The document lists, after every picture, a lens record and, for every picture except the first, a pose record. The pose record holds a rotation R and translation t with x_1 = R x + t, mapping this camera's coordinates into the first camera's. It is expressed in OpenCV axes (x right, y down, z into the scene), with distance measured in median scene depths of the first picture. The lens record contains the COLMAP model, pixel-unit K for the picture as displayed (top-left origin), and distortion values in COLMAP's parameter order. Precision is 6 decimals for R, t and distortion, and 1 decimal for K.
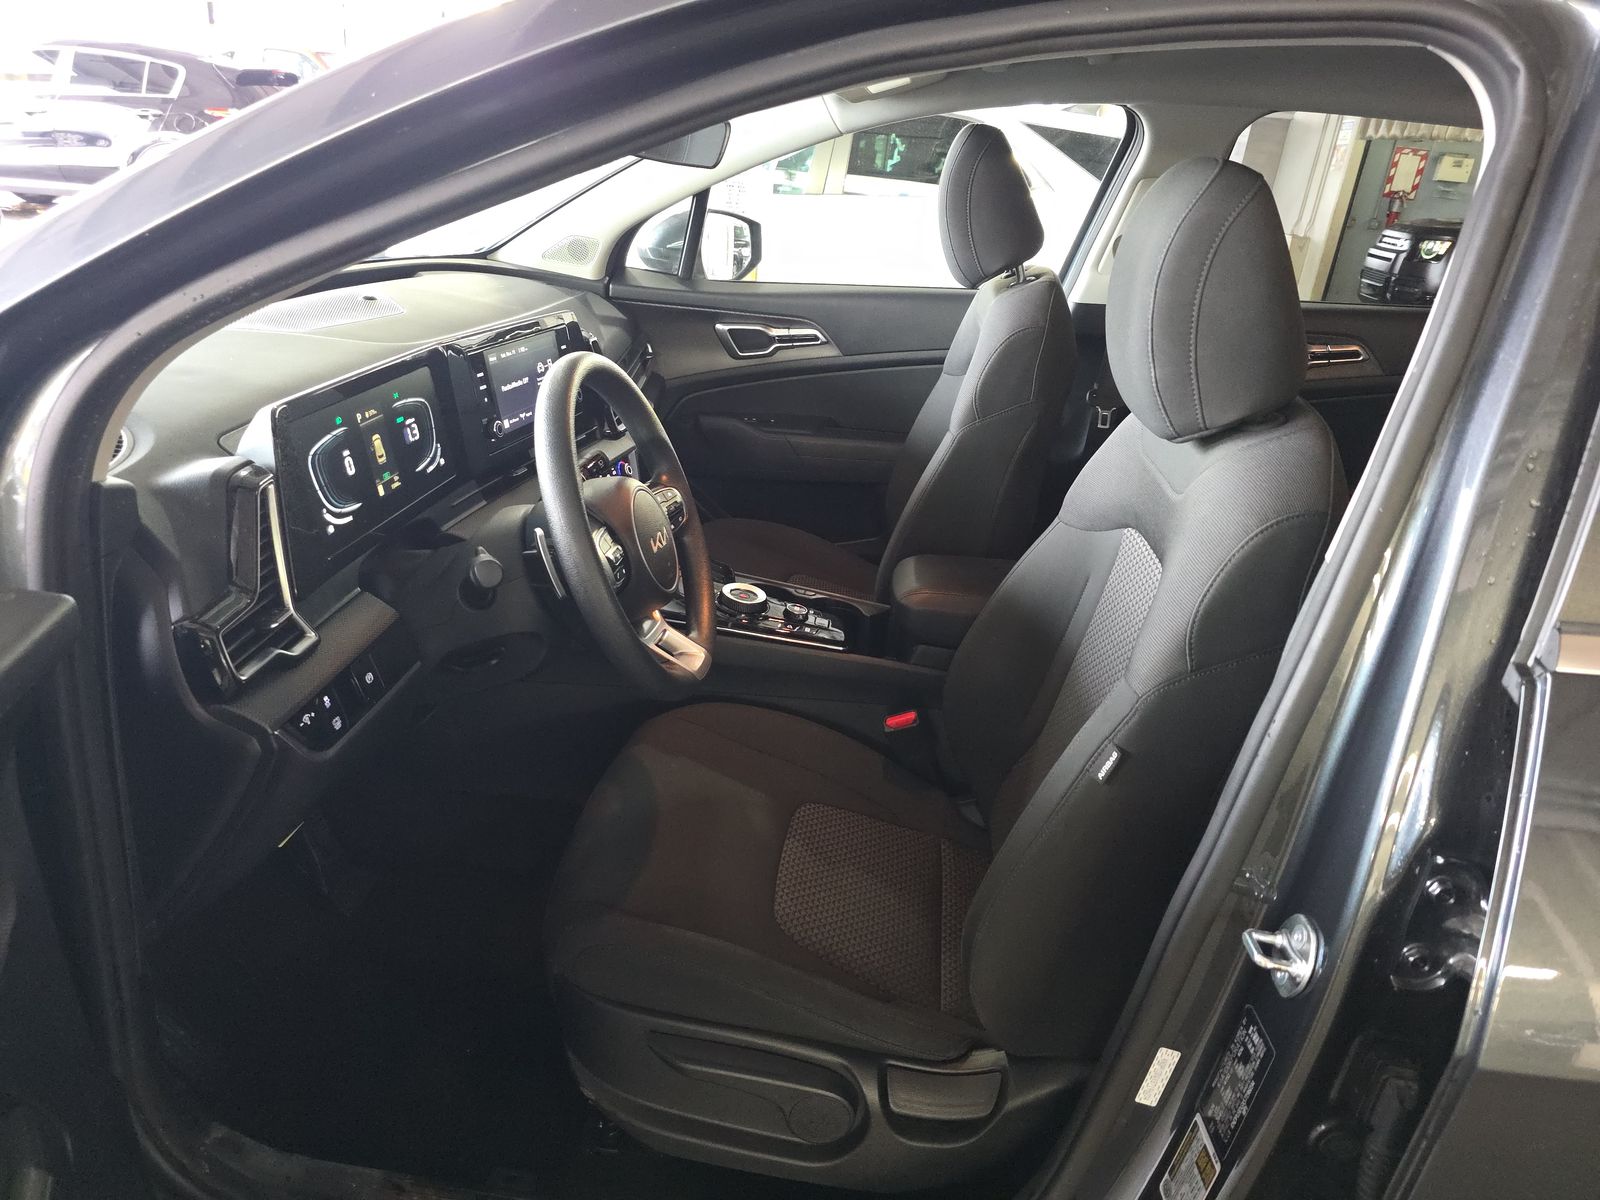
lens RADIAL K [[1047.1, 0, 800.0], [0, 1047.1, 600.0], [0, 0, 1]] dist [0.018416, 0.000308]
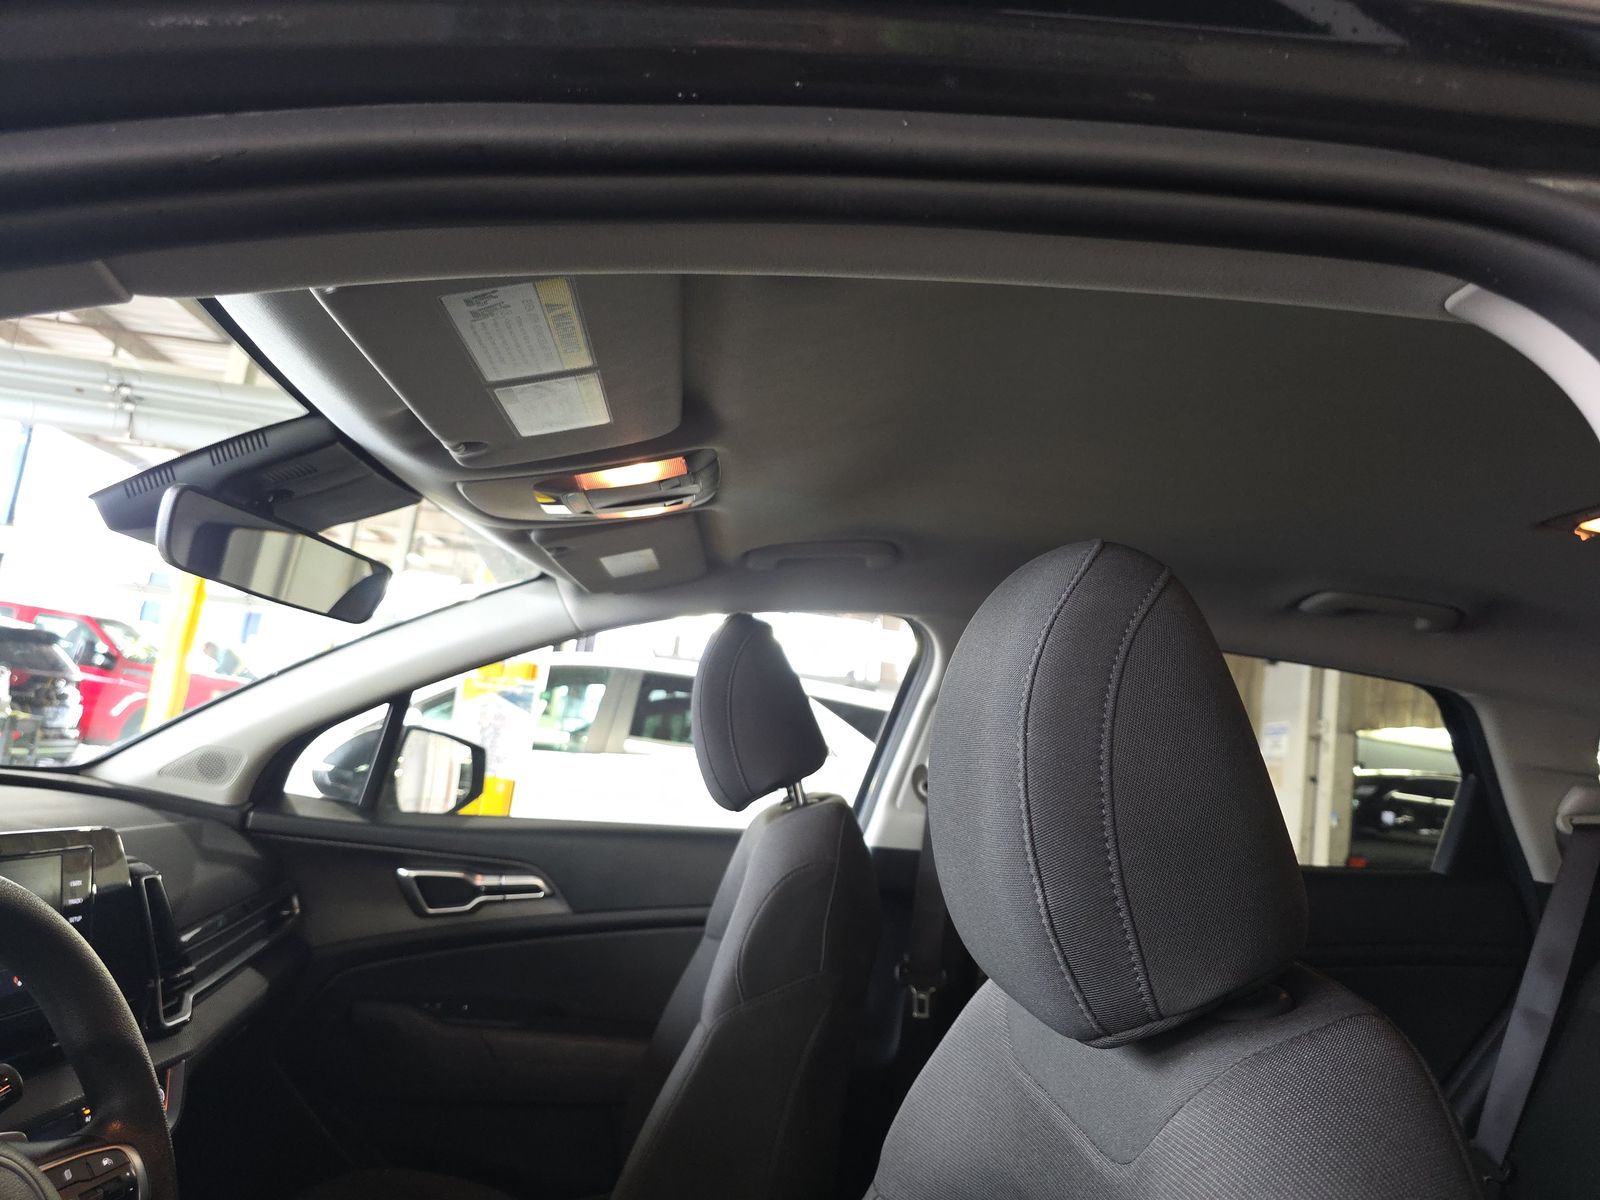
lens RADIAL K [[1033.3, 0, 797.7], [0, 1033.3, 613.6], [0, 0, 1]] dist [0.059633, -0.059827]
pose [[0.983823, 0.061553, 0.168236, 0.061916], [0.032448, 0.862355, -0.505264, -0.040532], [-0.176180, 0.502549, 0.846407, 0.250881]]
